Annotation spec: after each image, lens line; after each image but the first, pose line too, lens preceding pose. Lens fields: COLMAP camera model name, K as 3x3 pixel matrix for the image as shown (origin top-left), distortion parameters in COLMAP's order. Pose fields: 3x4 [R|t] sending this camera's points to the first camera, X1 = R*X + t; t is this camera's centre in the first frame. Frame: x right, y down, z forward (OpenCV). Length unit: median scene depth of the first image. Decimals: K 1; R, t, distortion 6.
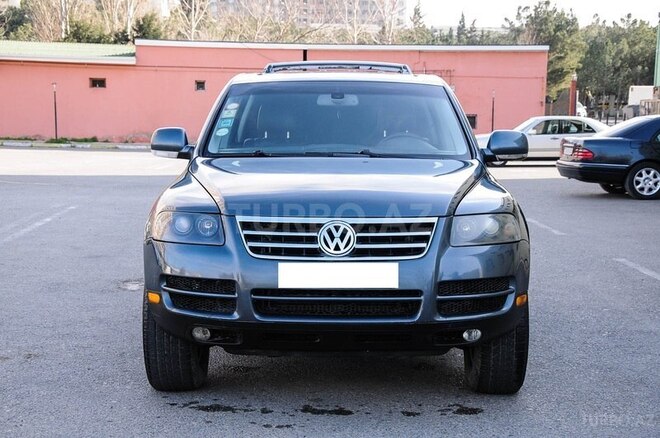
lens RADIAL K [[1154.3, 0, 323.5], [0, 1154.3, 212.0], [0, 0, 1]] dist [0.359227, 0.000000]
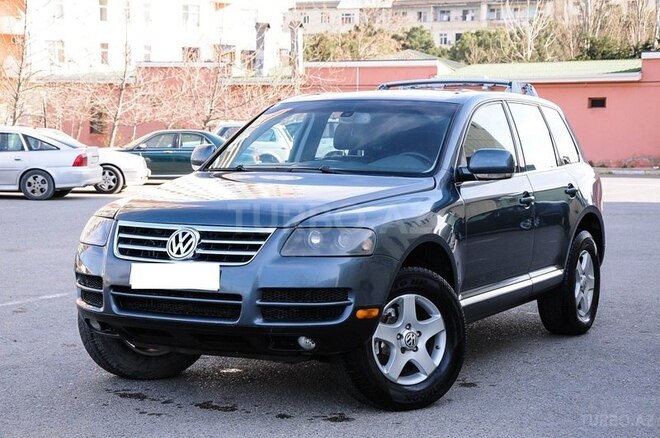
lens RADIAL K [[1298.0, 0, 332.3], [0, 1298.0, 219.4], [0, 0, 1]] dist [0.331817, 0.000000]
pose [[0.878010, 0.030347, -0.477679, 0.704553], [-0.040624, 0.999112, -0.011195, 0.007722], [0.476915, 0.029235, 0.878463, -0.018318]]
